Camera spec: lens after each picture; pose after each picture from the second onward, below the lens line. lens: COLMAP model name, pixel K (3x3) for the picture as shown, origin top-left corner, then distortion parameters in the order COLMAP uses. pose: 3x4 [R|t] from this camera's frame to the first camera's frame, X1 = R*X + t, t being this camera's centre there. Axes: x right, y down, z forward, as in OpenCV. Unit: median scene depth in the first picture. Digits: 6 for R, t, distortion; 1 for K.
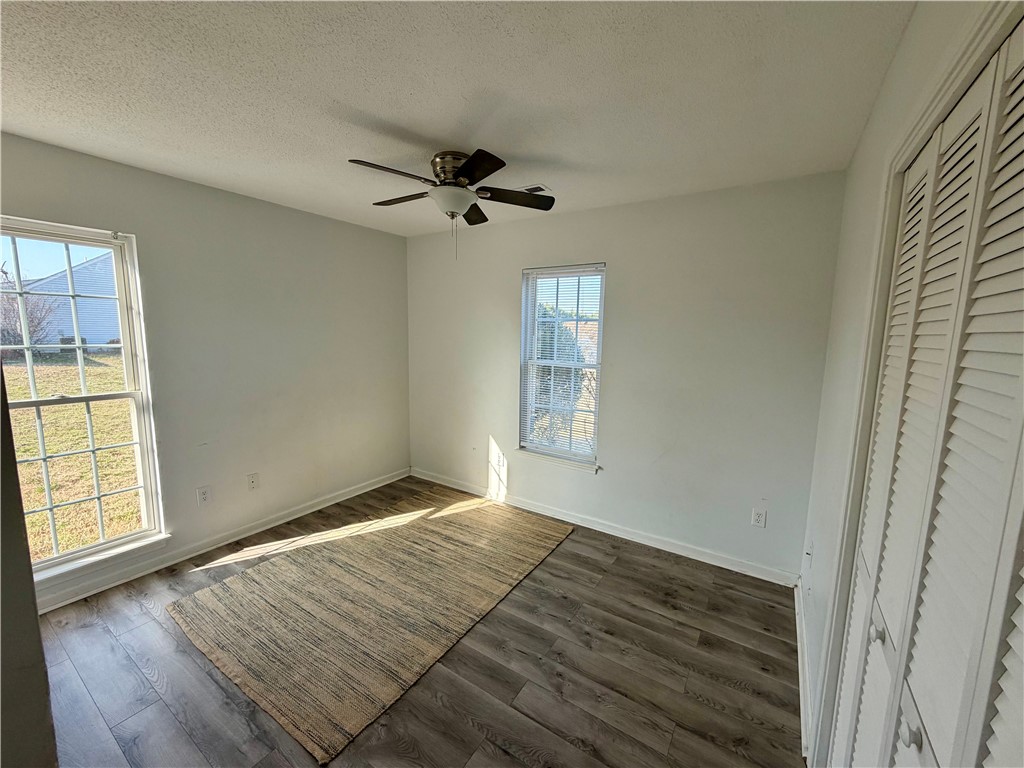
lens RADIAL K [[407.9, 0, 510.4], [0, 407.9, 384.1], [0, 0, 1]] dist [-0.001017, 0.000674]
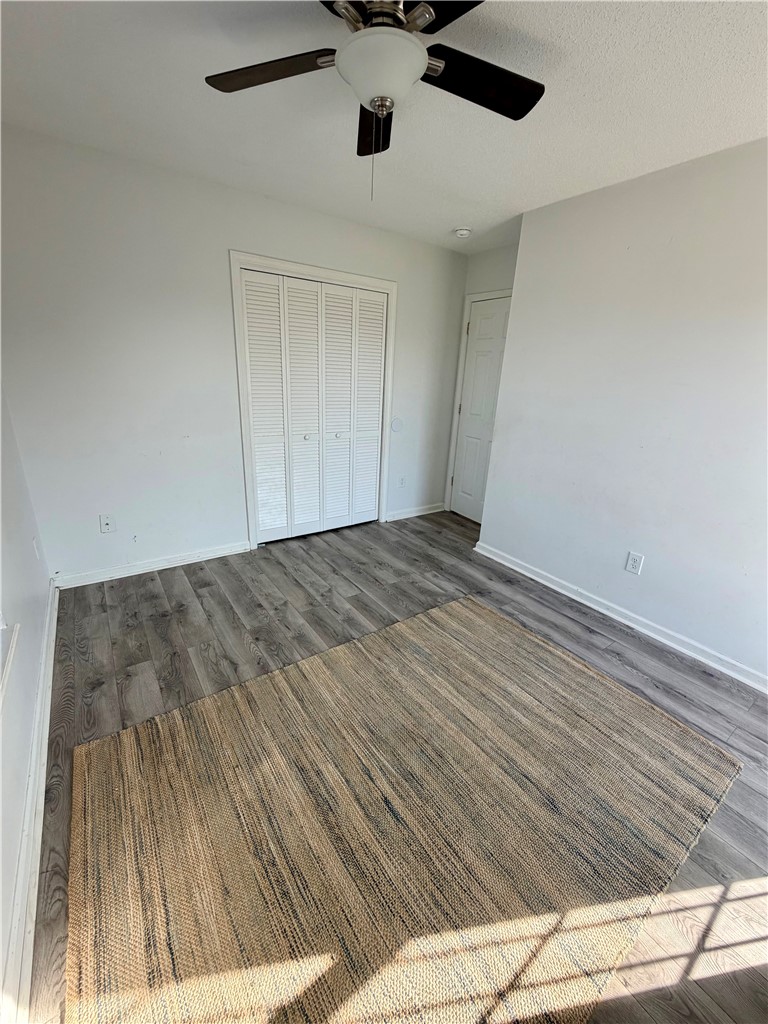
lens RADIAL K [[407.9, 0, 385.1], [0, 407.9, 509.8], [0, 0, 1]] dist [-0.001017, 0.000674]
pose [[-0.929190, -0.175421, 0.325321, -0.414439], [-0.014735, 0.897072, 0.441638, -0.166457], [-0.369310, 0.405572, -0.836135, 1.652309]]
